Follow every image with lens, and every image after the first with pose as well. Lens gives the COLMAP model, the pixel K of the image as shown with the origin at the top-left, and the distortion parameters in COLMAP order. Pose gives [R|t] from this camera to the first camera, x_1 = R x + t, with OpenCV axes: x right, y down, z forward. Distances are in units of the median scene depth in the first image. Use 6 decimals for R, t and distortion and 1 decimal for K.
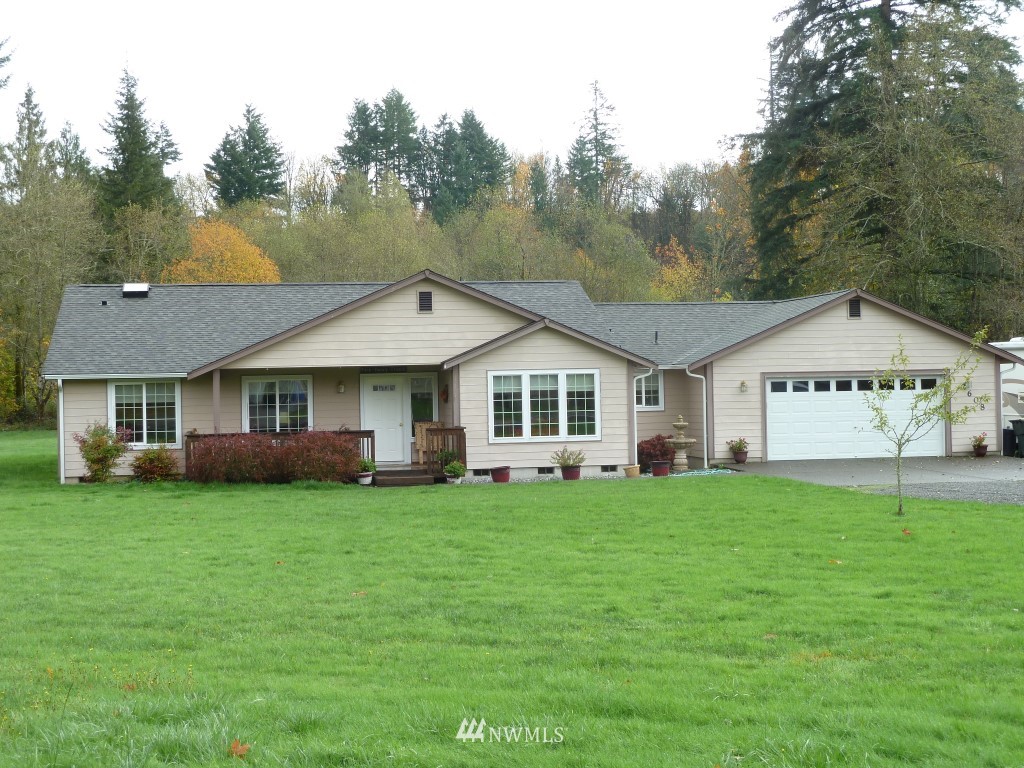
lens RADIAL K [[1629.6, 0, 512.0], [0, 1629.6, 384.0], [0, 0, 1]] dist [-0.109295, -0.001435]
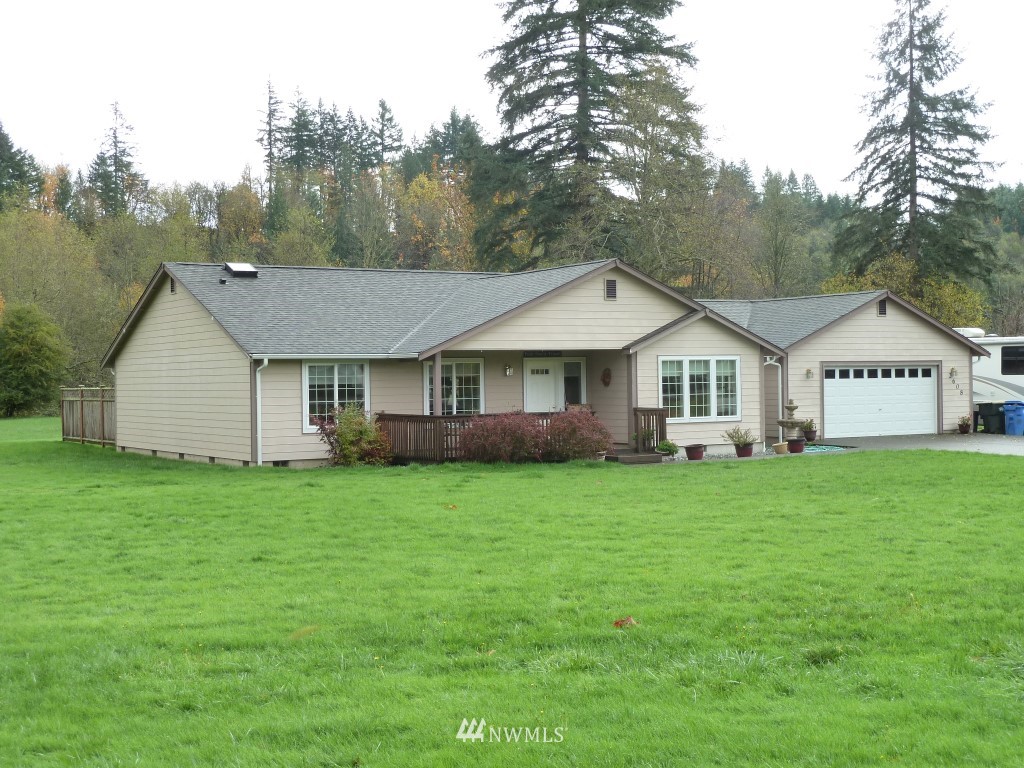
lens RADIAL K [[1416.4, 0, 512.0], [0, 1416.4, 384.0], [0, 0, 1]] dist [-0.032979, -0.008279]
pose [[0.923074, 0.005349, 0.384585, -0.450367], [-0.005380, 0.999985, -0.000996, 0.011587], [-0.384585, -0.001150, 0.923089, 0.171125]]
